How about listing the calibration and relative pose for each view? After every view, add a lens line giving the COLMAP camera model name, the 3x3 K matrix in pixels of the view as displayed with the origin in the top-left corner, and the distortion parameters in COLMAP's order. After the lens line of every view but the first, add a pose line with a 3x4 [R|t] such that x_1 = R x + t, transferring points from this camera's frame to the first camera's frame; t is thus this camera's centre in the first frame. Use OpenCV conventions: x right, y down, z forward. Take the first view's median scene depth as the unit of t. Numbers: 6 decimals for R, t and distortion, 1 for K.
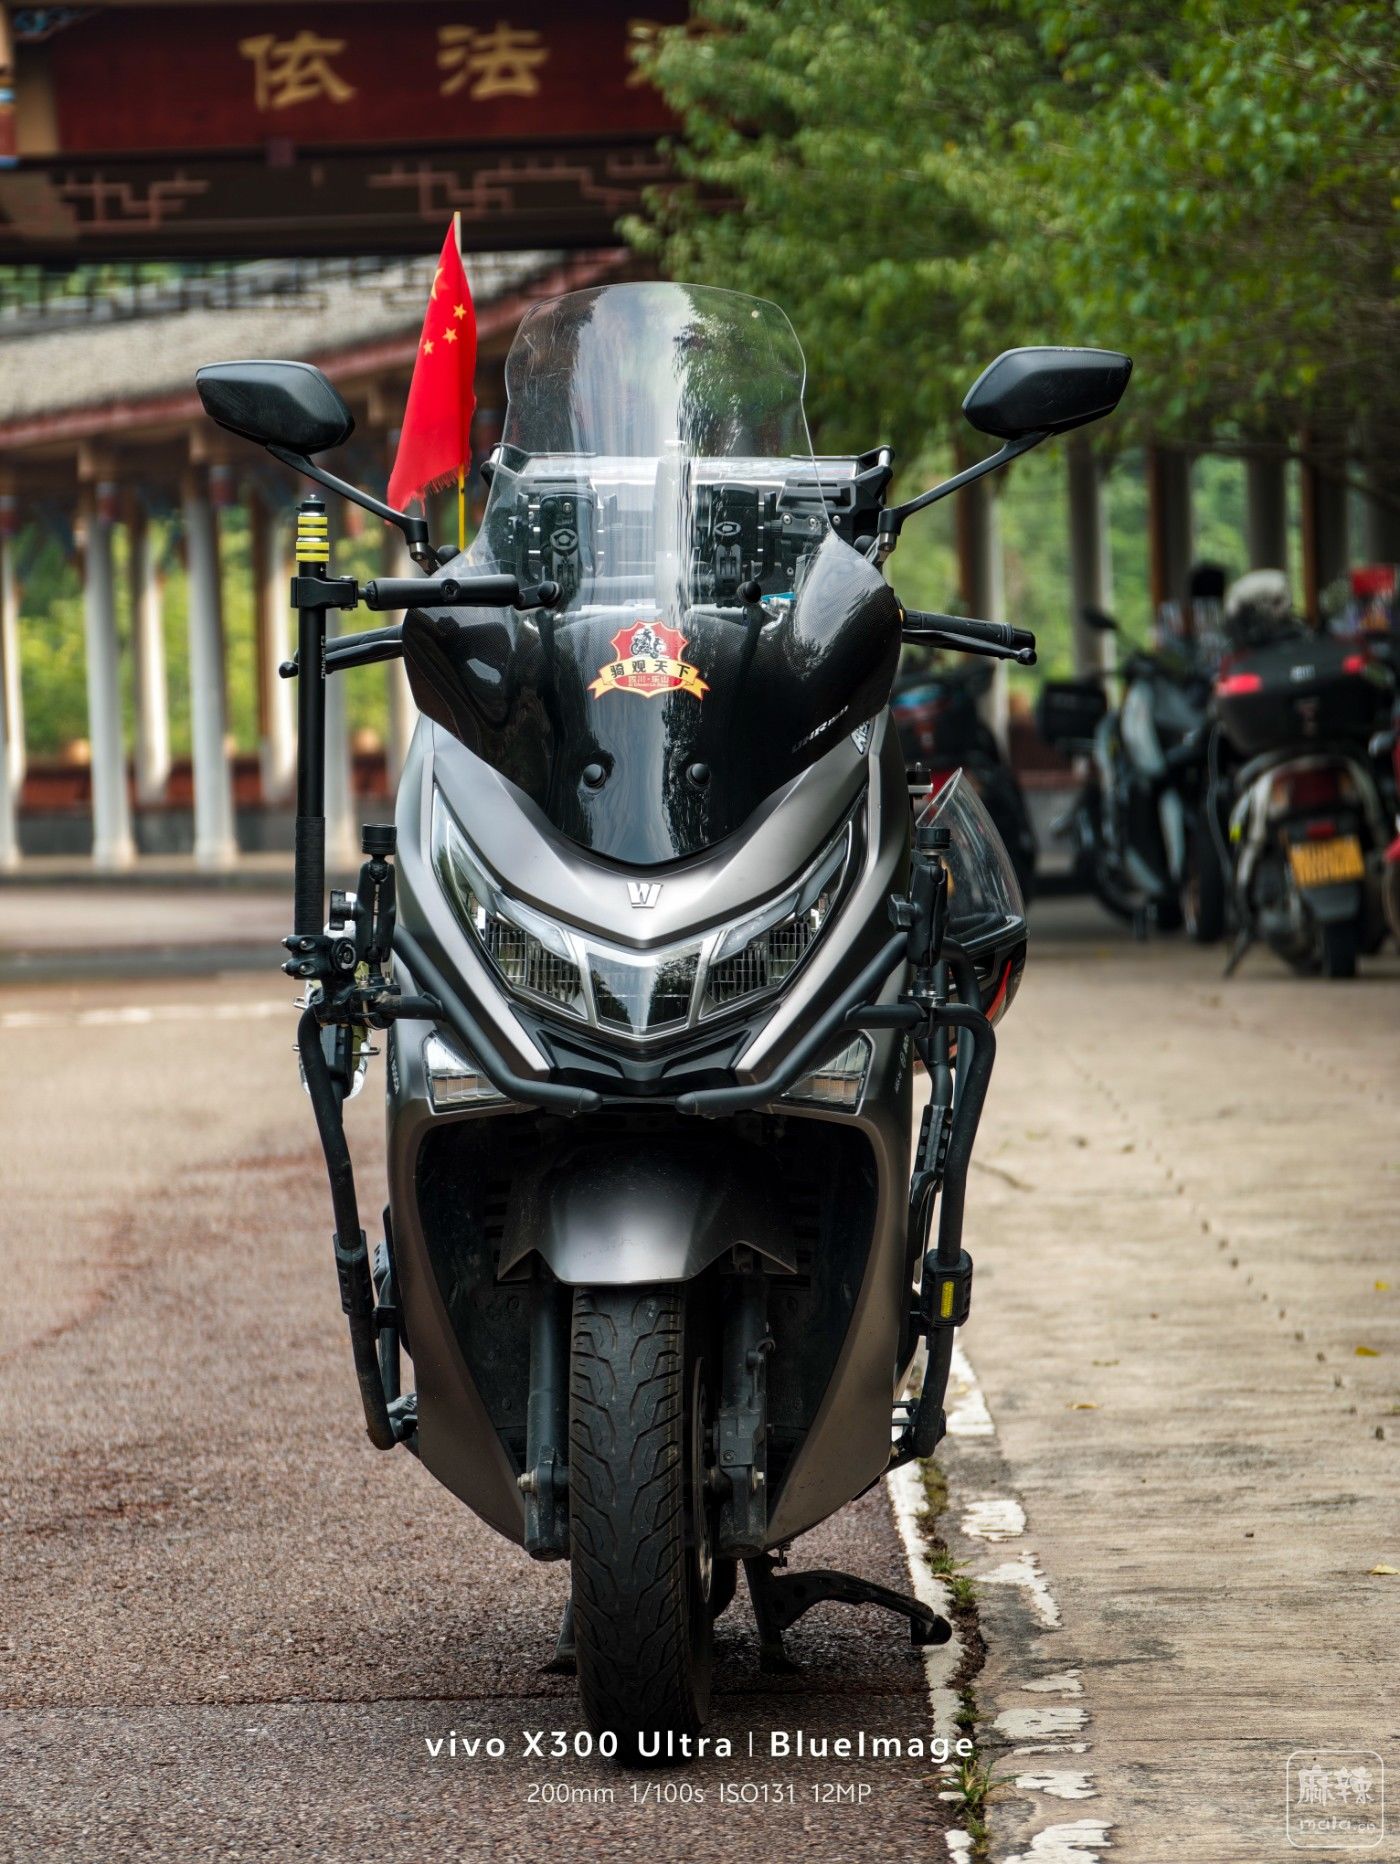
lens RADIAL K [[10877.3, 0, 698.3], [0, 10877.3, 929.0], [0, 0, 1]] dist [-0.207674, 33.714749]
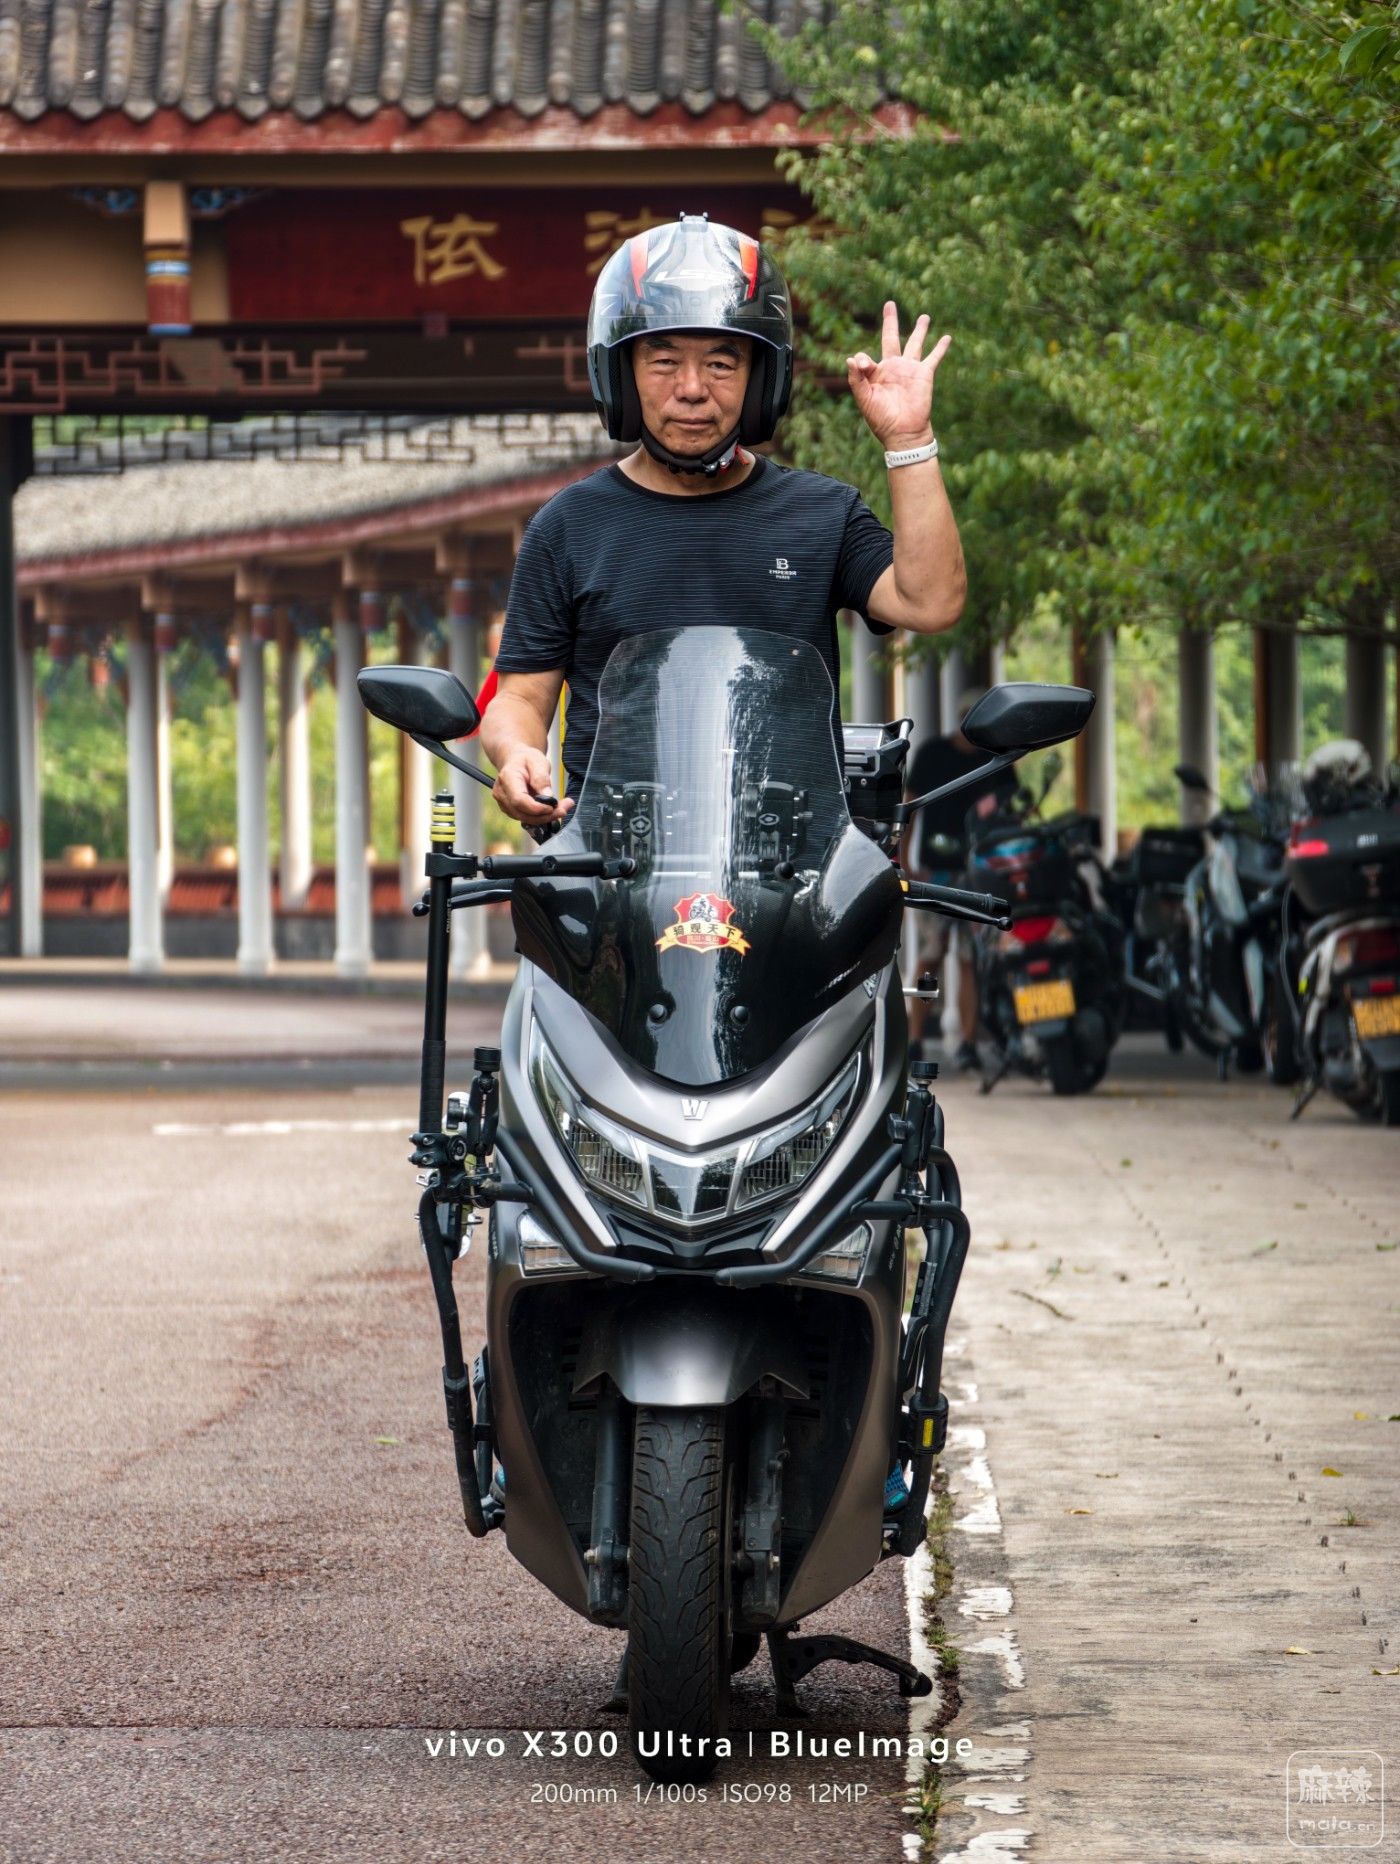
lens RADIAL K [[10926.7, 0, 232.1], [0, 10926.7, 930.0], [0, 0, 1]] dist [-1.824798, 47.789378]
pose [[0.998006, 0.030121, -0.055472, 0.007818], [-0.030597, 0.999502, -0.007744, -0.008259], [0.055211, 0.009425, 0.998430, -0.196161]]
